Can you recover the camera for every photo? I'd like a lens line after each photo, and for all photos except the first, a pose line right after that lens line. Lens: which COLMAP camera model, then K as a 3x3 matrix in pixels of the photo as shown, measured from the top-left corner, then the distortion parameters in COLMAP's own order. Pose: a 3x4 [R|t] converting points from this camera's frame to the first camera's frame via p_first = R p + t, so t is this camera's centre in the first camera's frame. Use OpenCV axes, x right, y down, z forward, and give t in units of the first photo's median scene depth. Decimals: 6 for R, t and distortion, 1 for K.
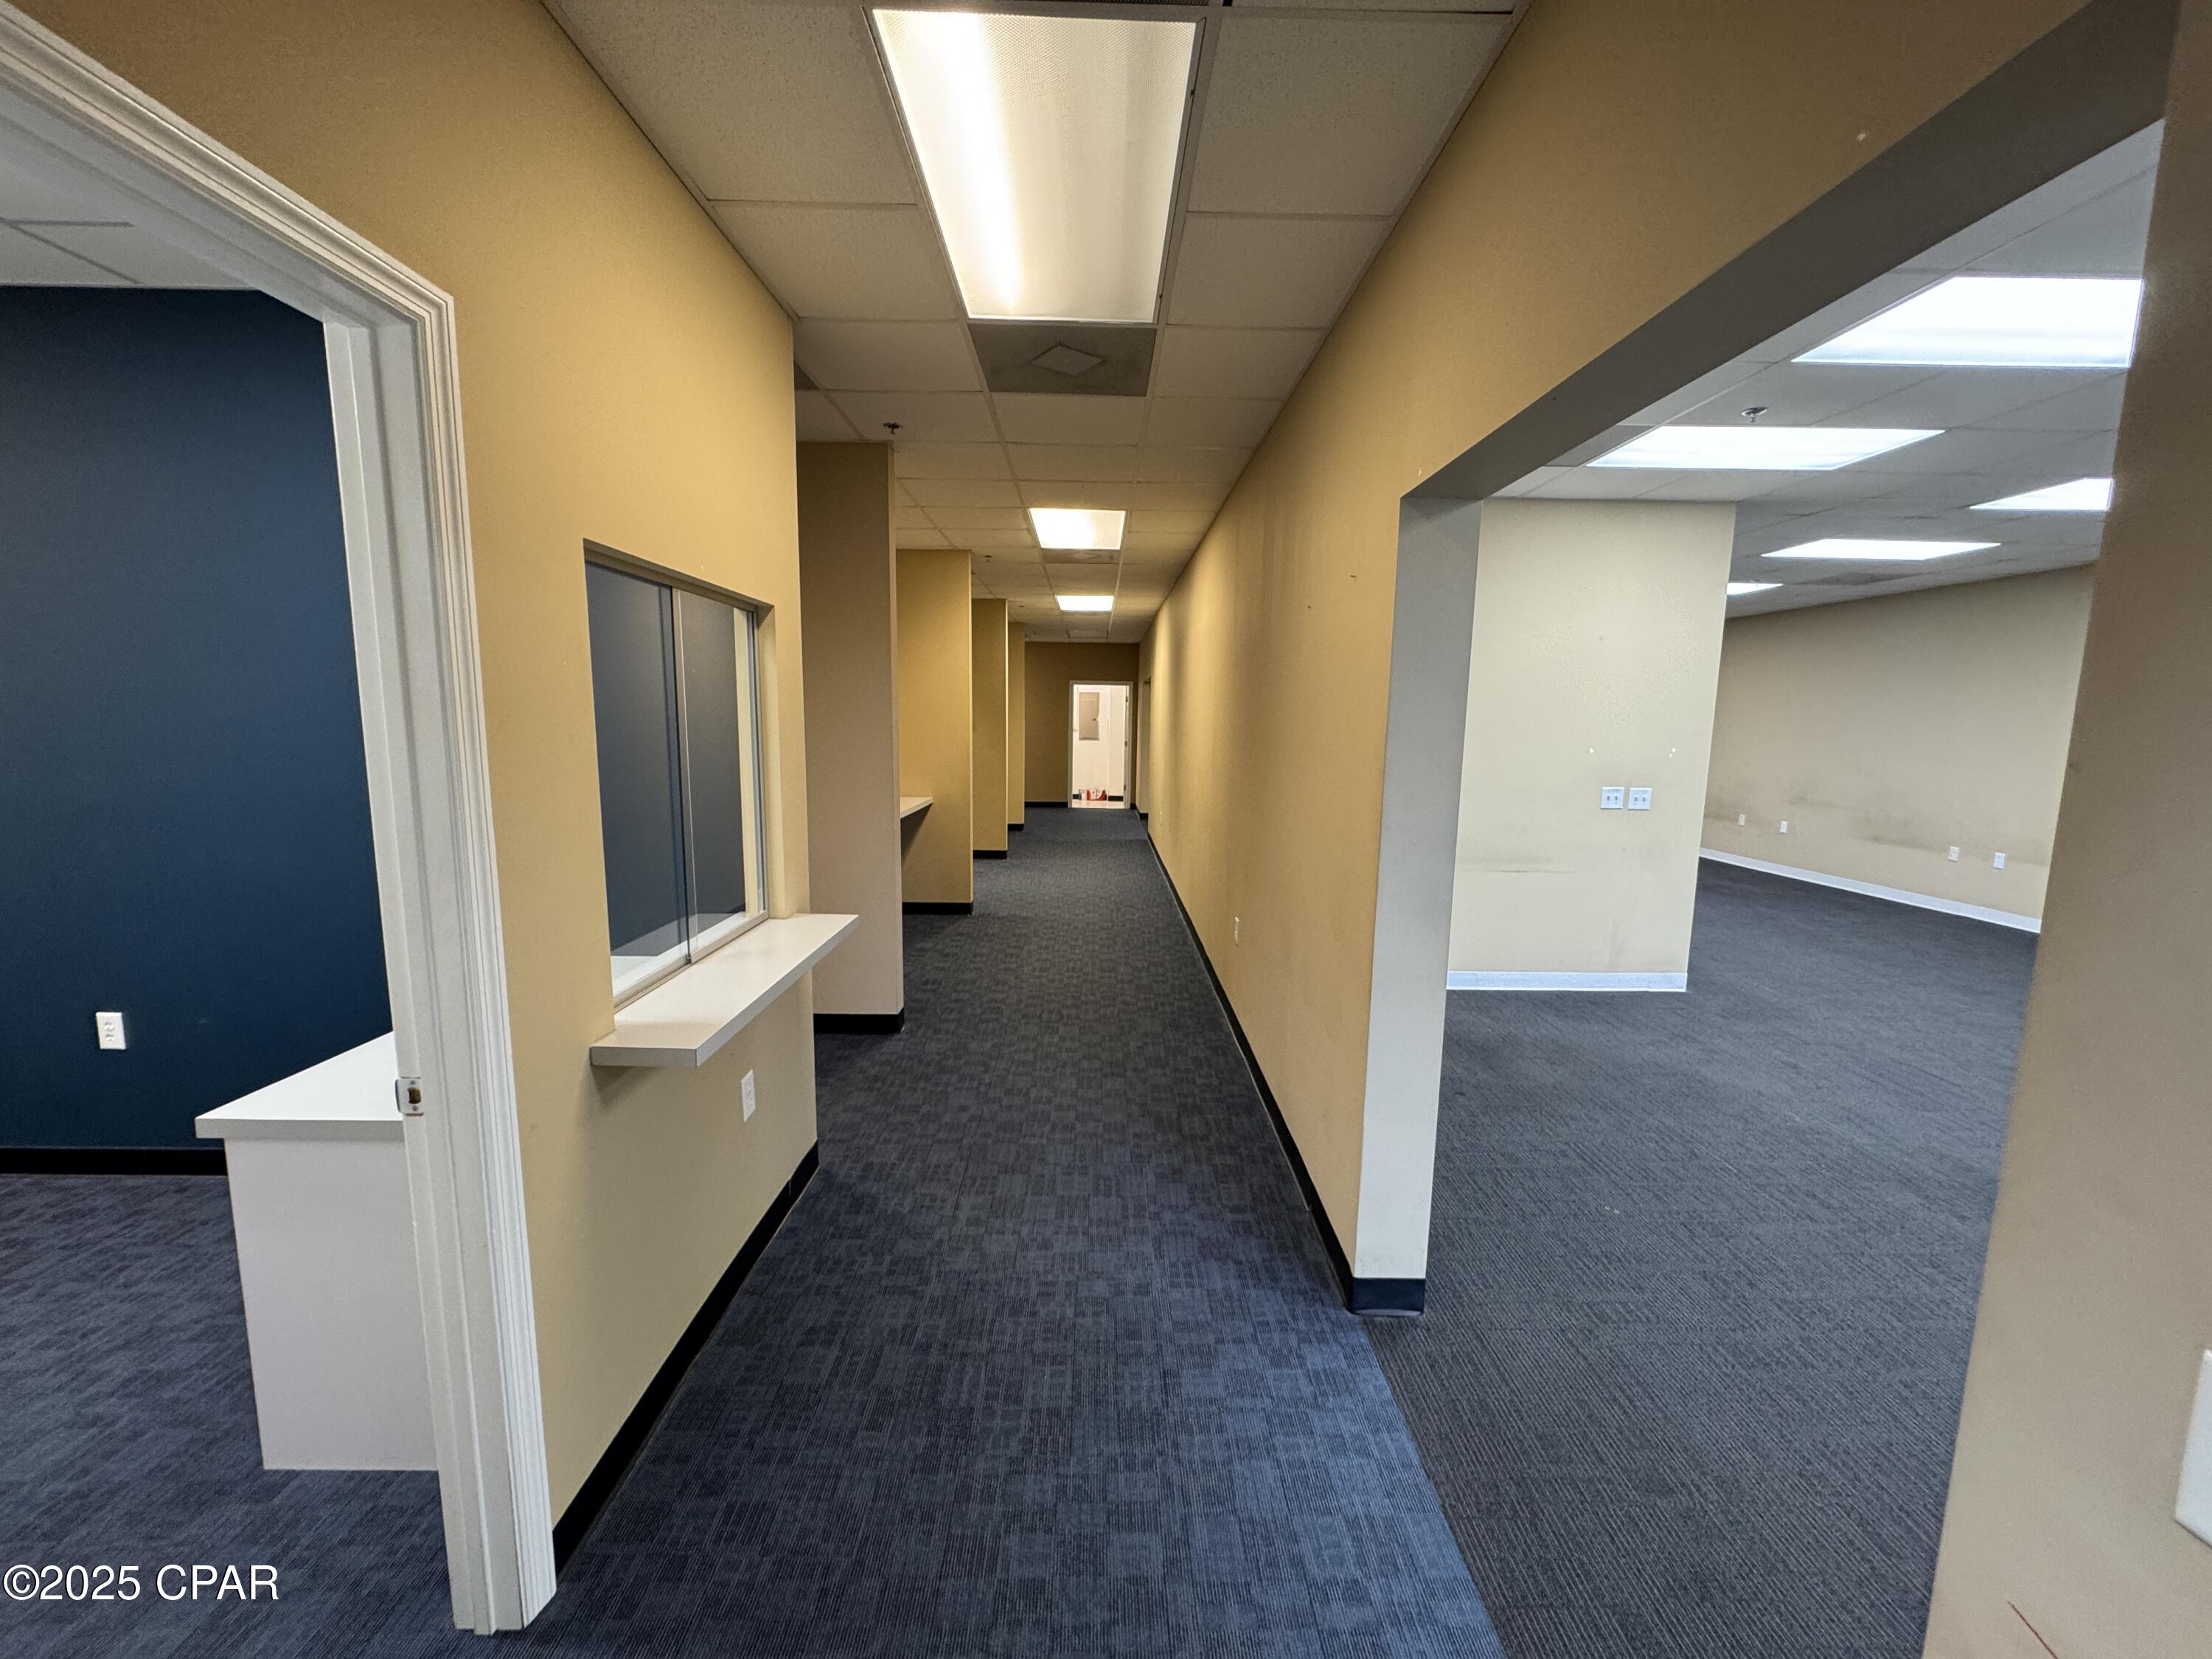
lens RADIAL K [[879.7, 0, 1101.9], [0, 879.7, 832.1], [0, 0, 1]] dist [-0.005779, -0.000183]
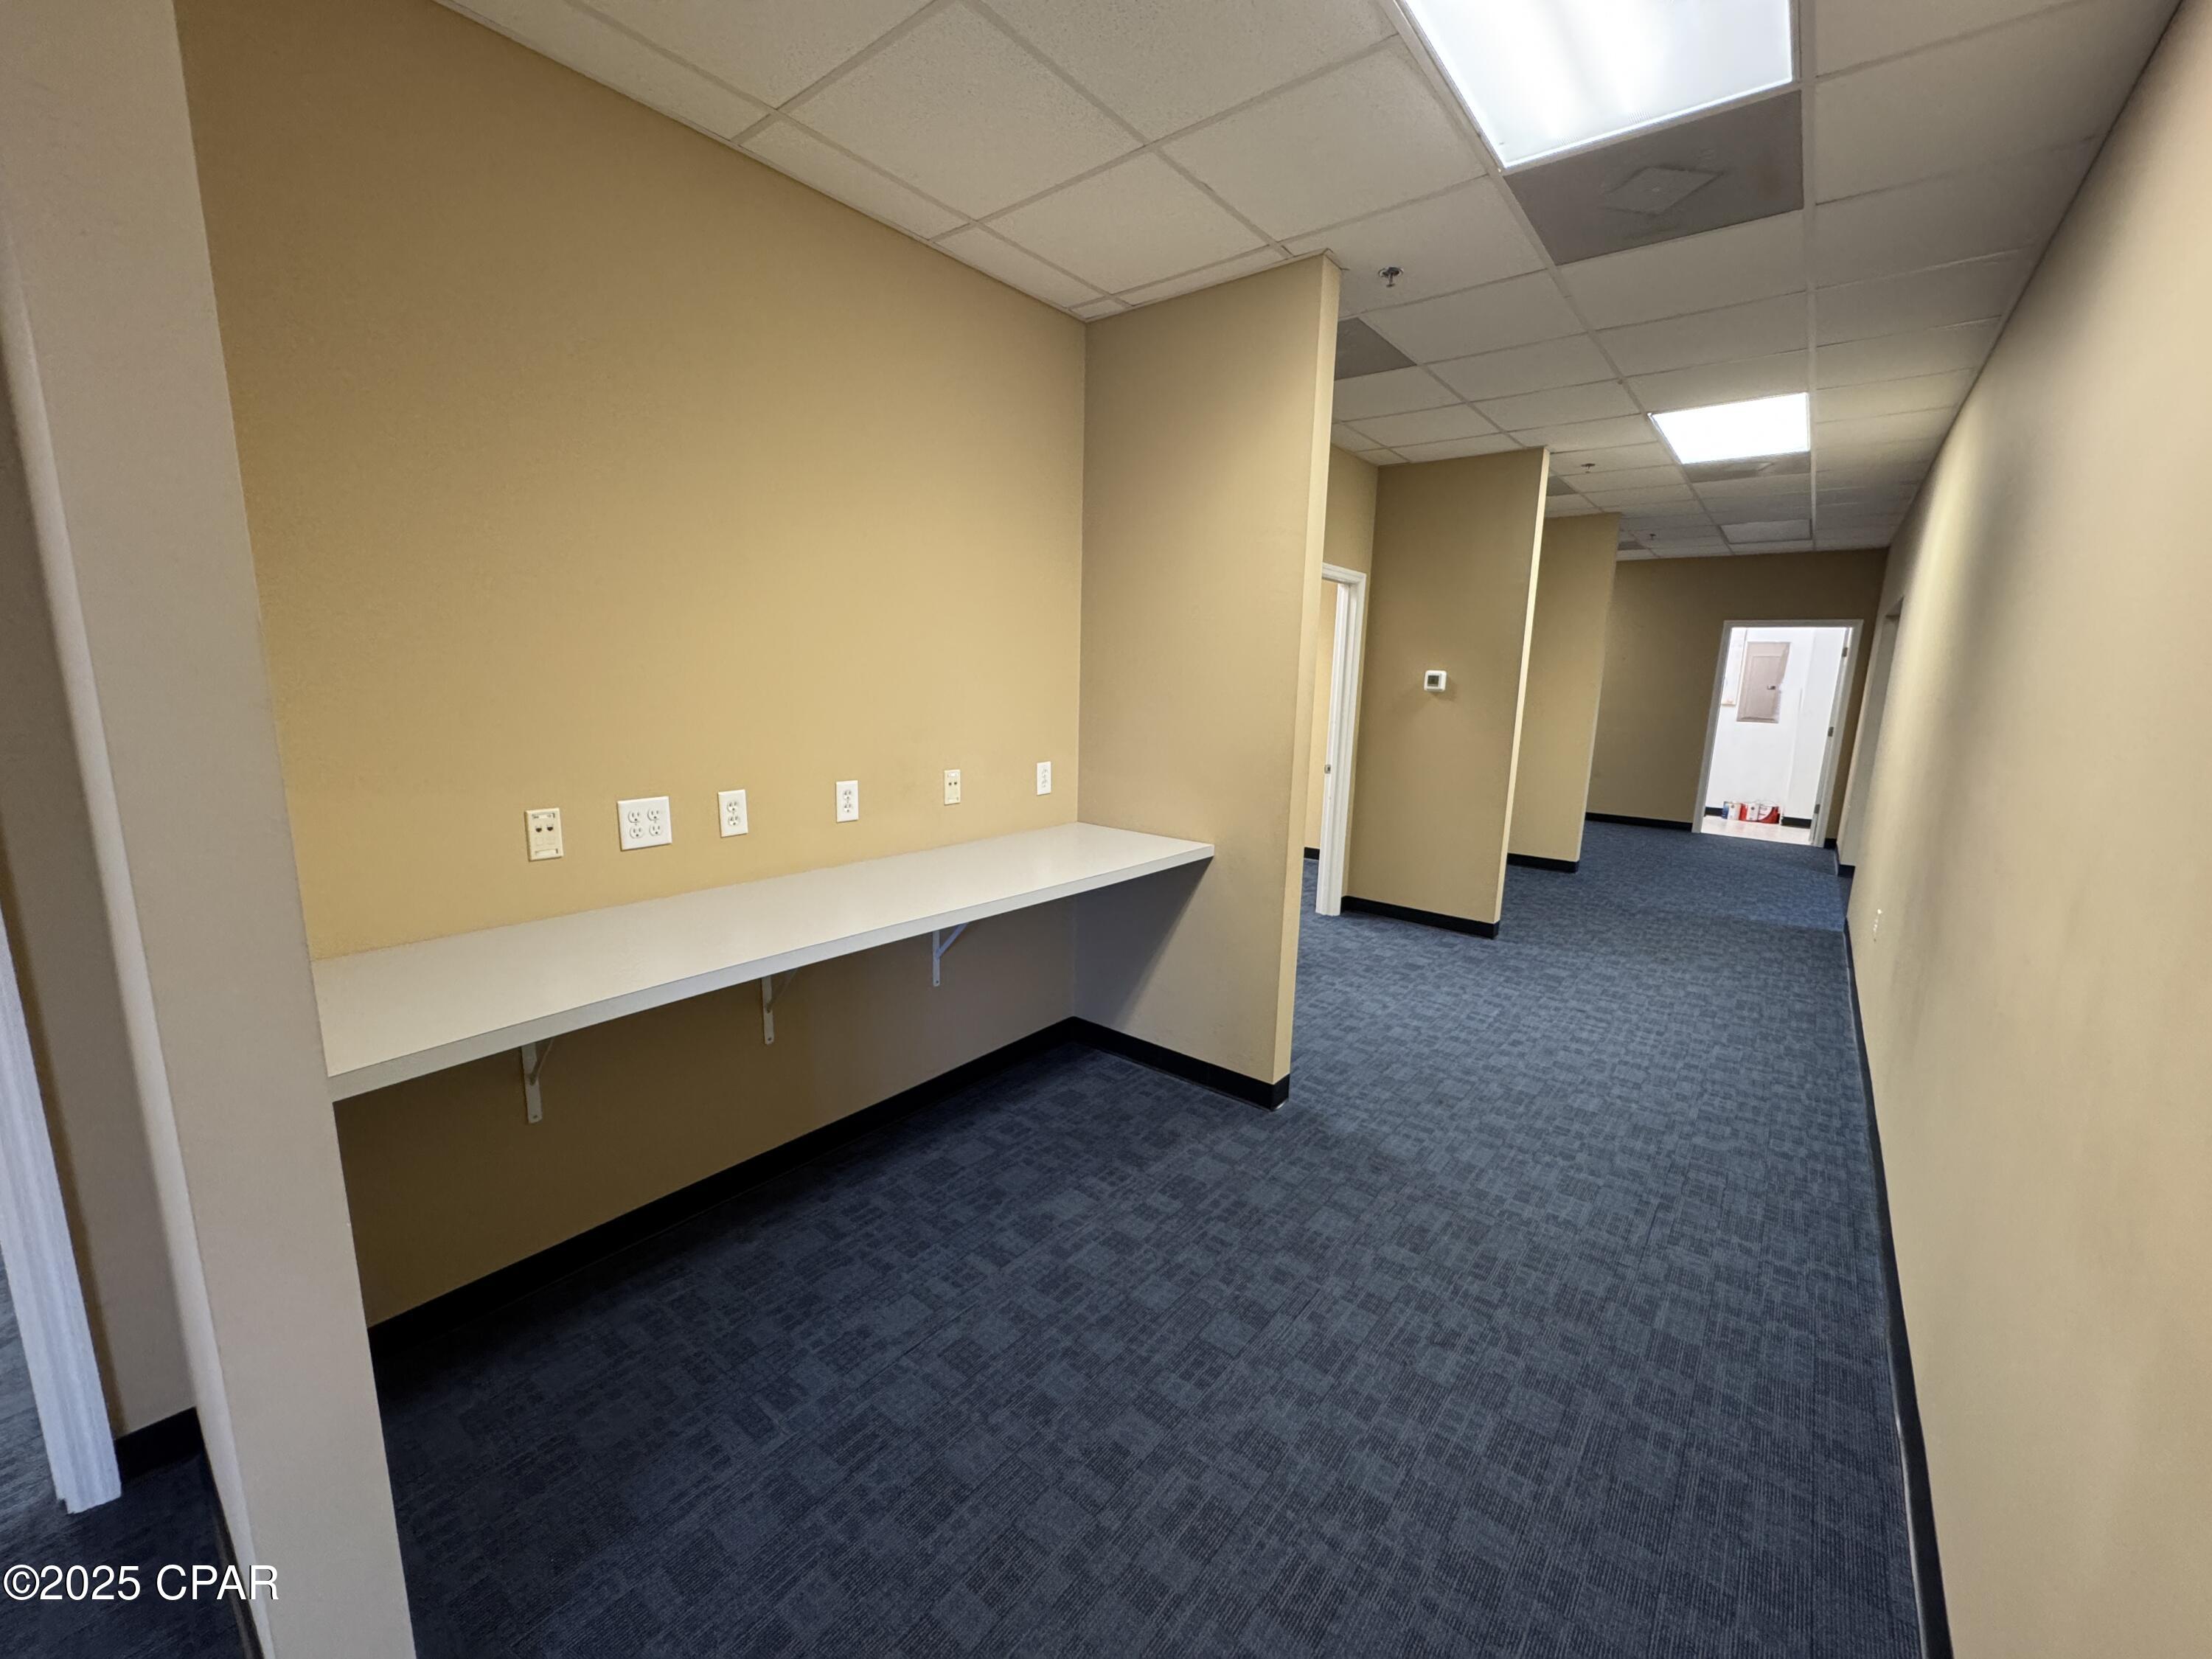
lens RADIAL K [[879.7, 0, 1107.2], [0, 879.7, 832.0], [0, 0, 1]] dist [-0.005779, -0.000183]
pose [[0.777364, 0.116935, -0.618087, 0.022390], [-0.093057, 0.993137, 0.070853, -0.033784], [0.622130, 0.002438, 0.782910, 0.275894]]
